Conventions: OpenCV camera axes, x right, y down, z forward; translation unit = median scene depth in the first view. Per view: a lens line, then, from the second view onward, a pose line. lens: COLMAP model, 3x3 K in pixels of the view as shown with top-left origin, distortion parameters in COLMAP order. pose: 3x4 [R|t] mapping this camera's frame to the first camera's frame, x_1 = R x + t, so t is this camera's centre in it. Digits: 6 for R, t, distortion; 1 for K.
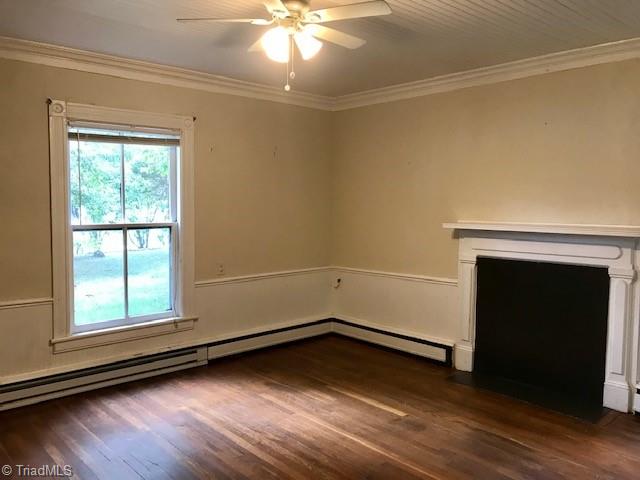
lens RADIAL K [[532.1, 0, 320.0], [0, 532.1, 240.0], [0, 0, 1]] dist [0.042265, -0.001381]
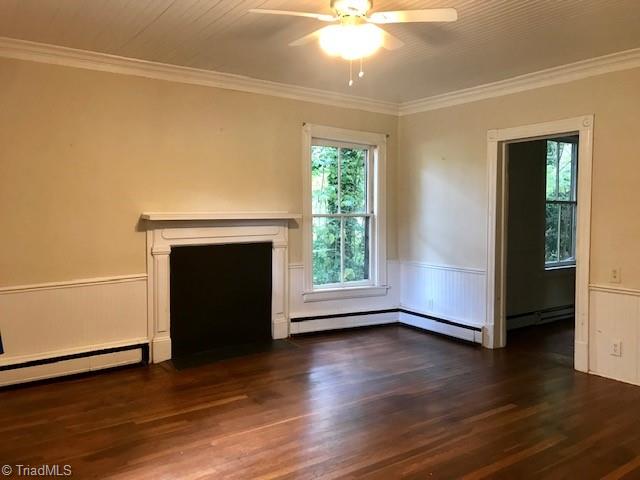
lens RADIAL K [[532.1, 0, 320.0], [0, 532.1, 240.0], [0, 0, 1]] dist [0.042265, -0.001381]
pose [[0.134768, -0.081322, 0.987535, -0.692106], [0.070583, 0.994883, 0.072295, -0.036297], [-0.988360, 0.059960, 0.139818, 0.574618]]
